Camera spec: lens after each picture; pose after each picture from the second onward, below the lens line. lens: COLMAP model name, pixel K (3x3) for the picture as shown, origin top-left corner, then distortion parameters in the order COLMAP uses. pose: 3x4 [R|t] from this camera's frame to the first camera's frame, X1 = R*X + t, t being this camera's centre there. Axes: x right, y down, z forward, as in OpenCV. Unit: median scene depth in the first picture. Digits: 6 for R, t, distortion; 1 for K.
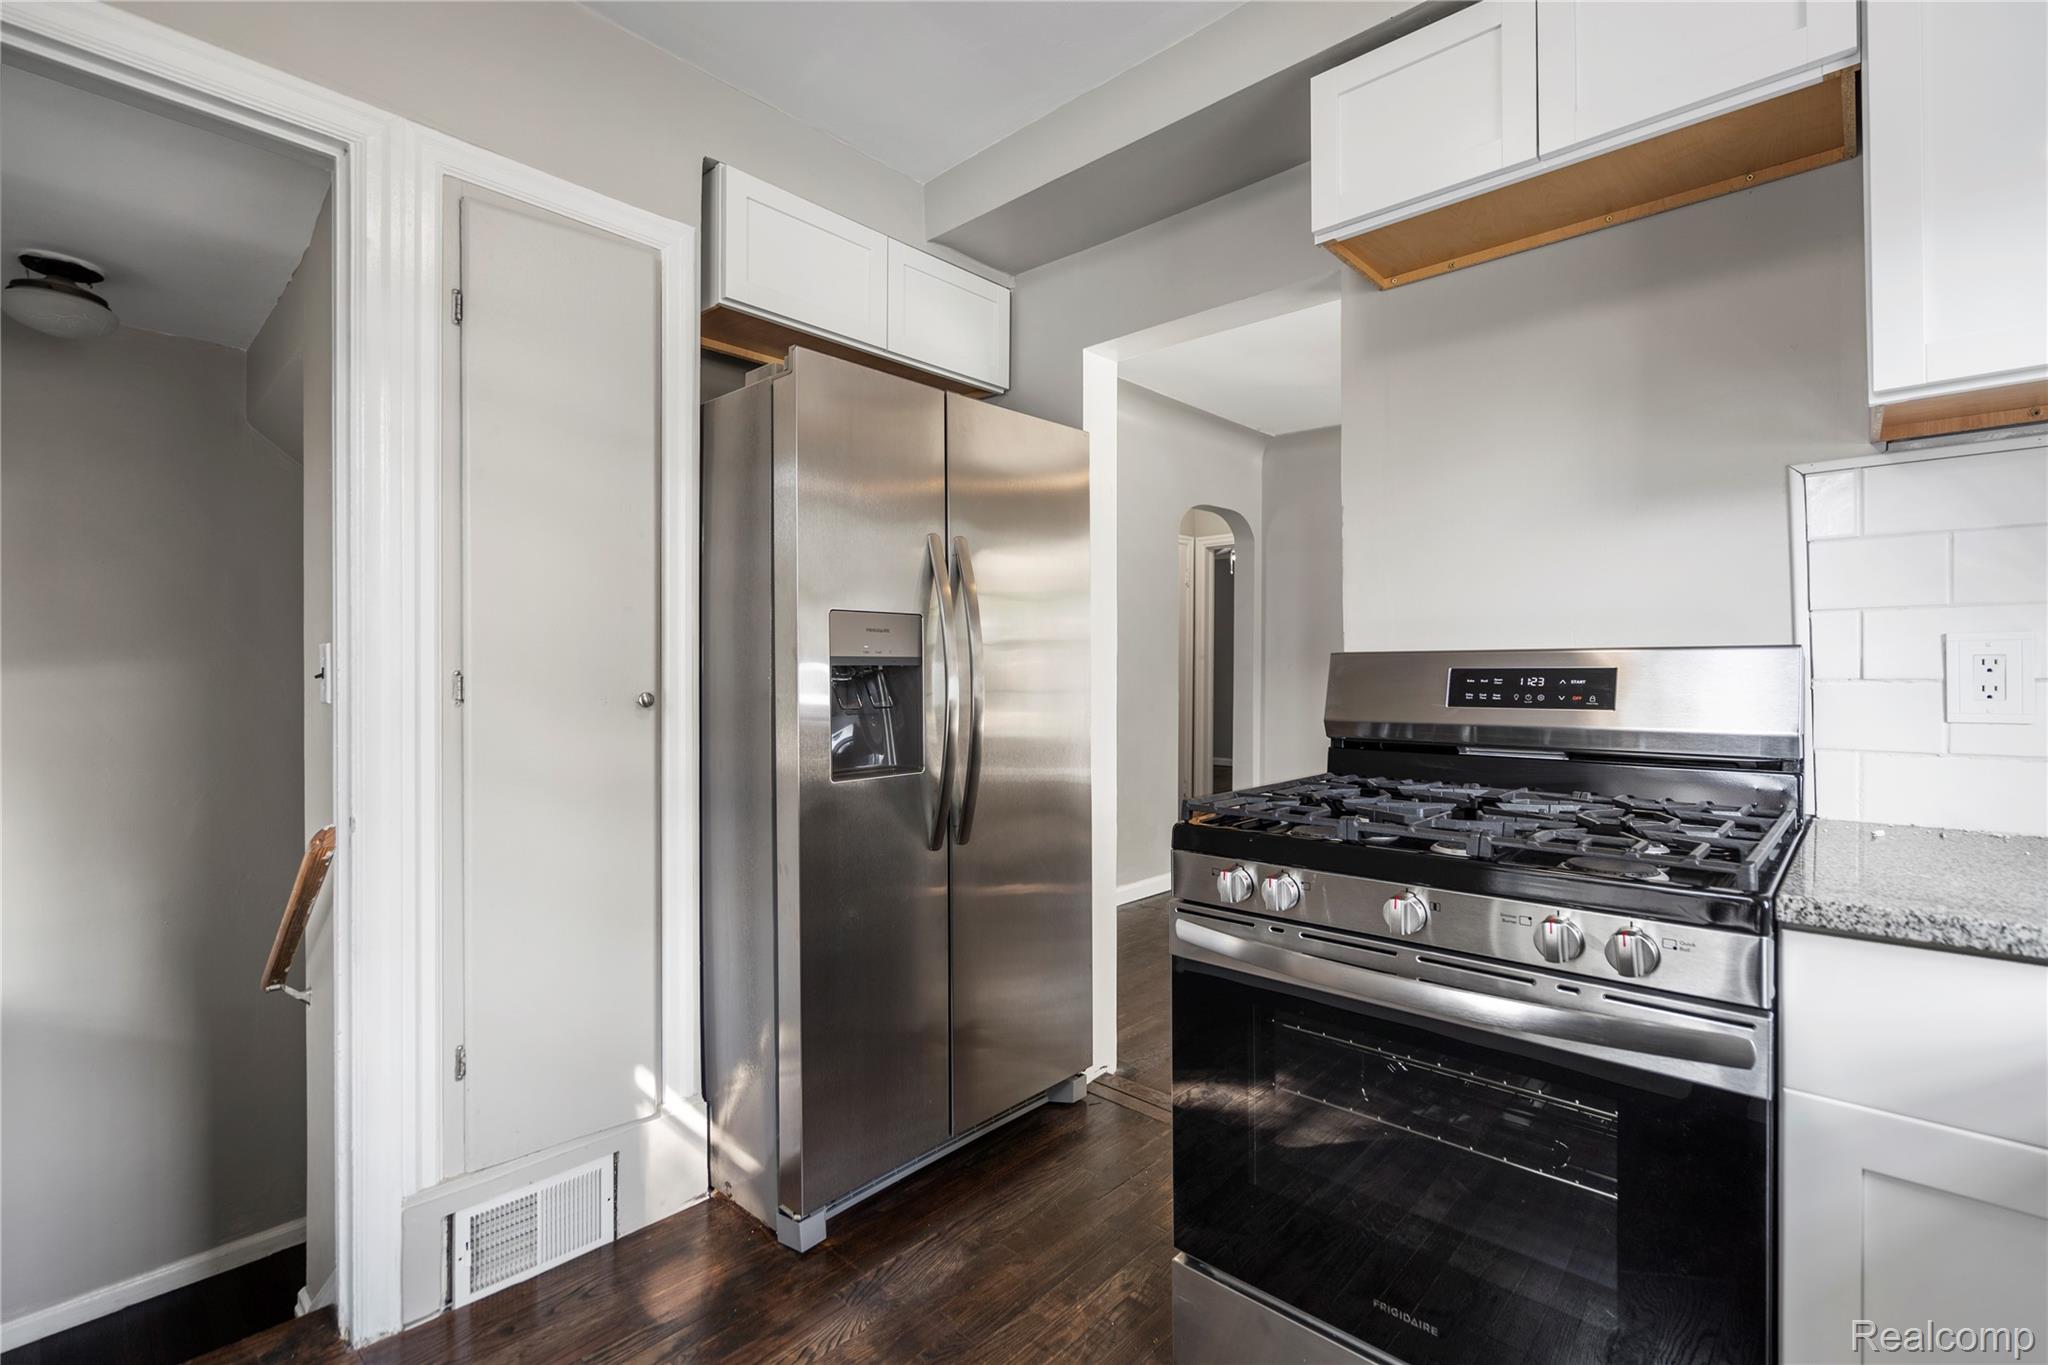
lens RADIAL K [[928.5, 0, 1024.0], [0, 928.5, 682.5], [0, 0, 1]] dist [-0.003748, 0.000735]
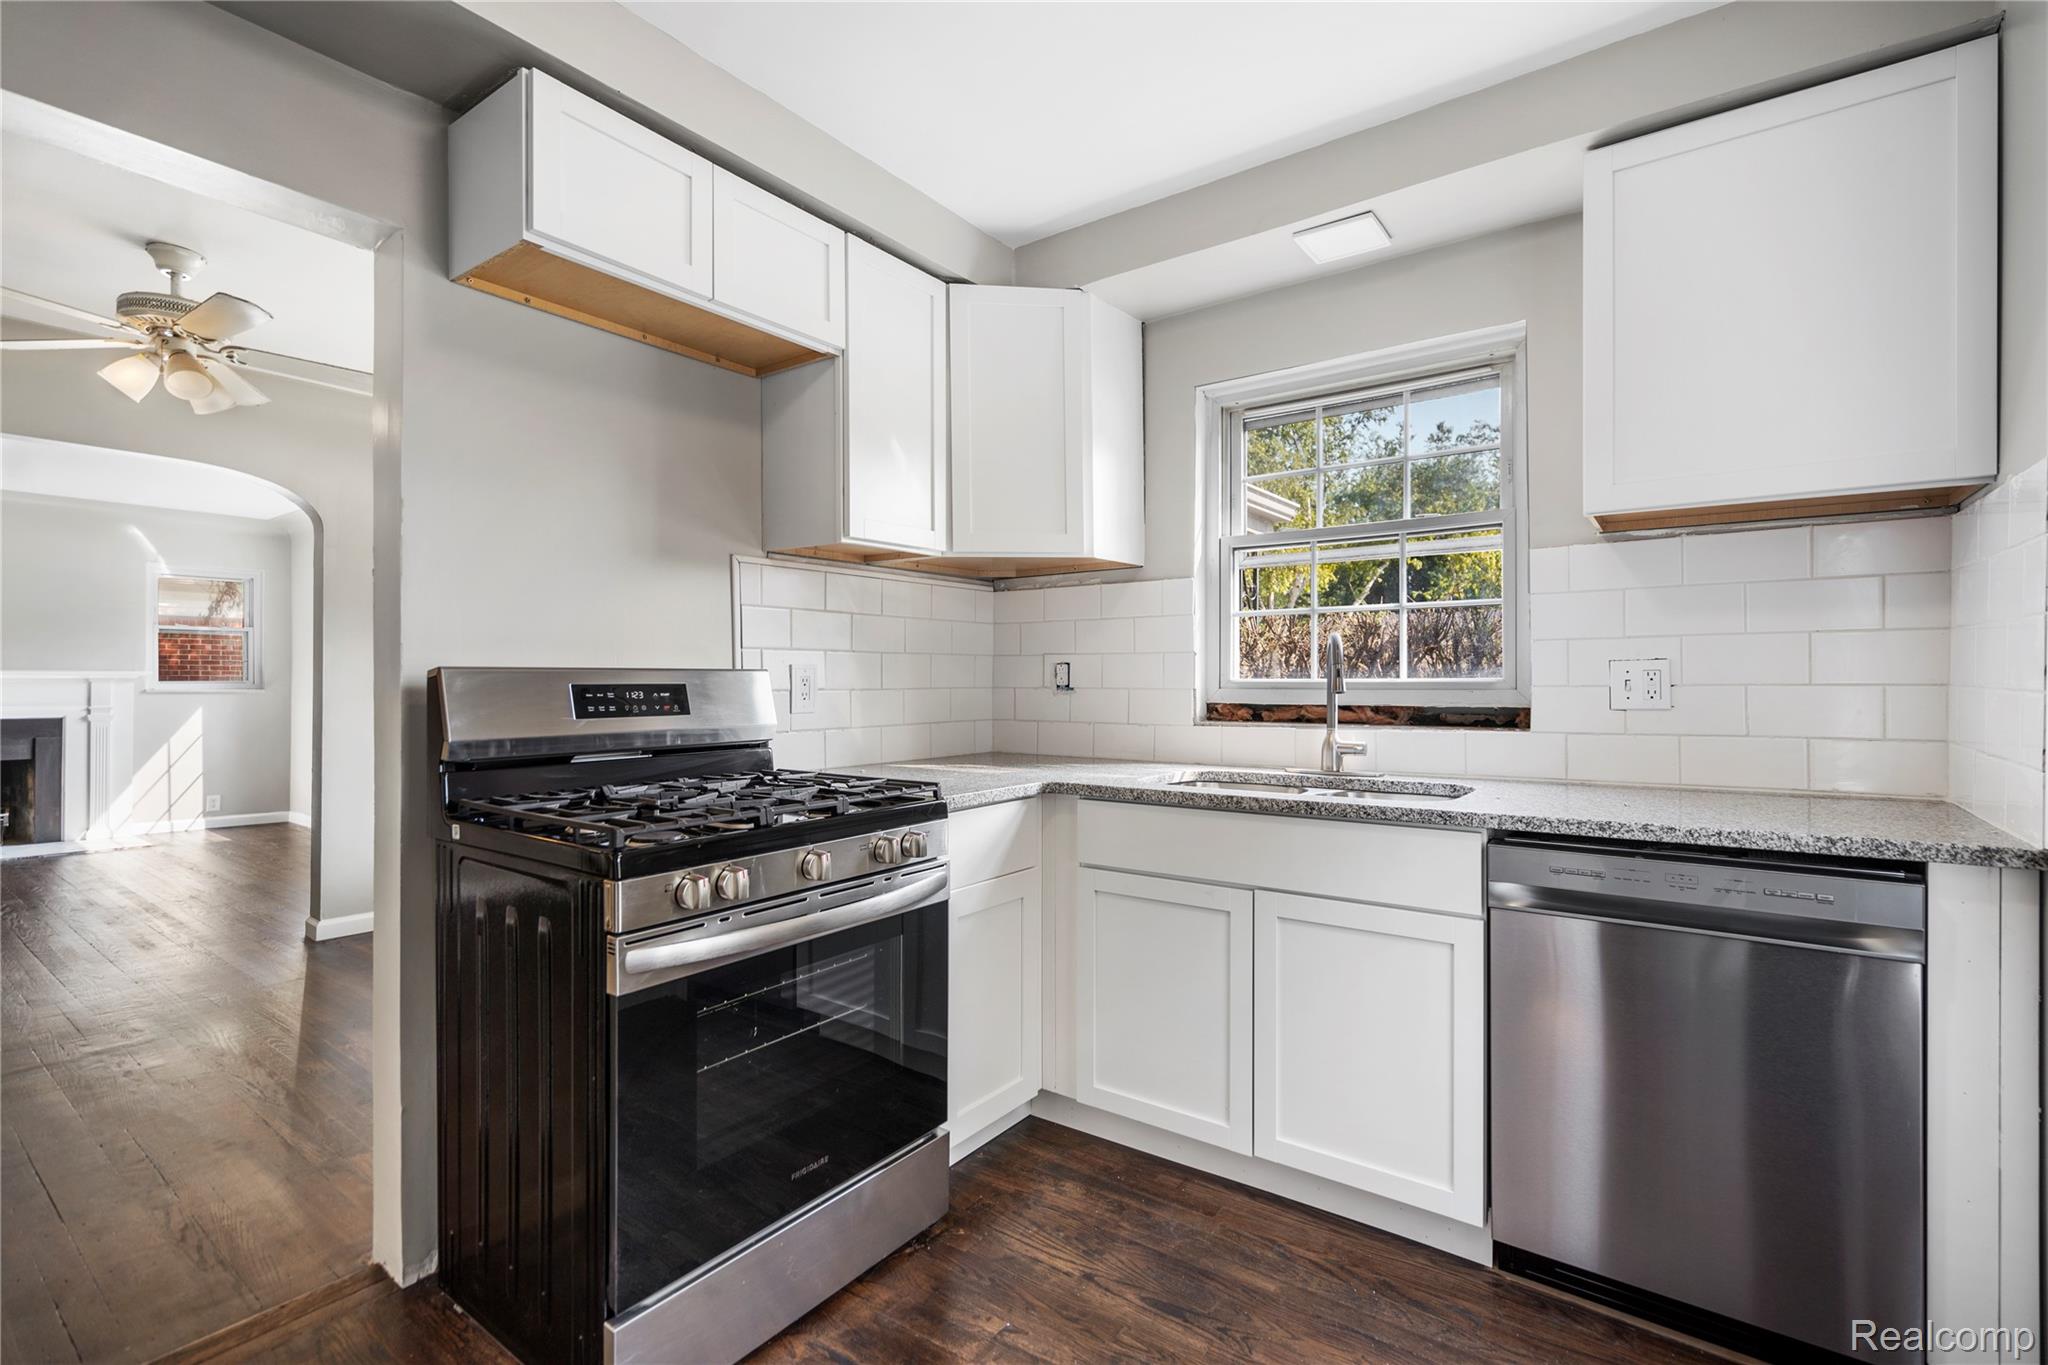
lens RADIAL K [[916.6, 0, 1024.0], [0, 916.6, 682.5], [0, 0, 1]] dist [-0.001992, -0.000096]
pose [[-0.113274, -0.002739, 0.993560, -0.707282], [0.007488, 0.999965, 0.003610, -0.017916], [-0.993536, 0.007849, -0.113250, 0.625539]]
